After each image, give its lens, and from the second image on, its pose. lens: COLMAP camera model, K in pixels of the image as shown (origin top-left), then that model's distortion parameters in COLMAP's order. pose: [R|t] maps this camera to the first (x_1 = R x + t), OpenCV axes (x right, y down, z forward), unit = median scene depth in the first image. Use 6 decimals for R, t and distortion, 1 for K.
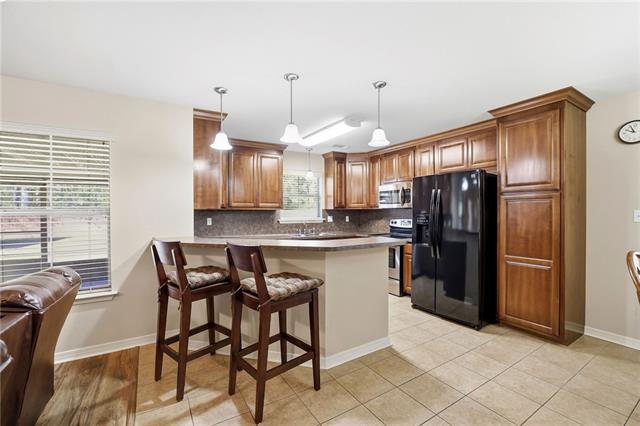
lens RADIAL K [[278.0, 0, 313.3], [0, 278.0, 212.4], [0, 0, 1]] dist [-0.015533, 0.003331]
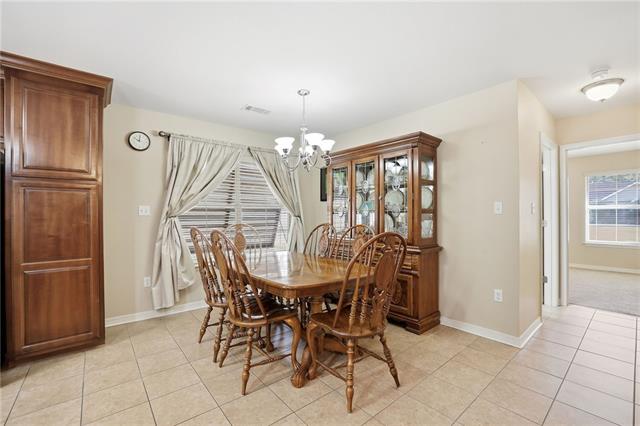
lens RADIAL K [[278.0, 0, 335.0], [0, 278.0, 210.7], [0, 0, 1]] dist [-0.015533, 0.003331]
pose [[-0.167952, 0.007708, 0.985765, -0.152001], [0.006122, 0.999958, -0.006776, 0.028273], [-0.985776, 0.004897, -0.167992, 0.331917]]
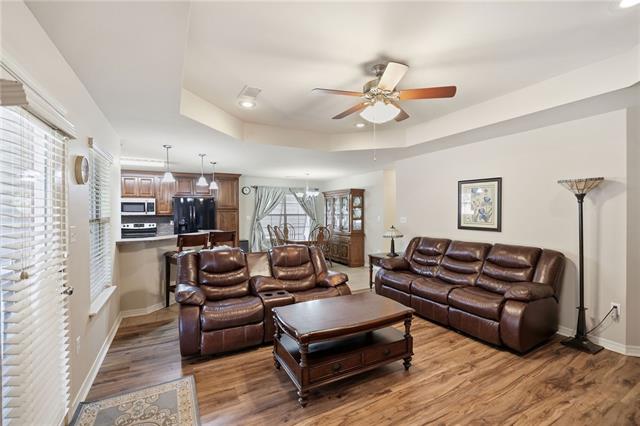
lens RADIAL K [[278.0, 0, 315.0], [0, 278.0, 214.1], [0, 0, 1]] dist [-0.015533, 0.003331]
pose [[0.084080, -0.007474, 0.996431, -1.721359], [0.007052, 0.999951, 0.006905, -0.040462], [-0.996434, 0.006447, 0.084128, -0.014040]]
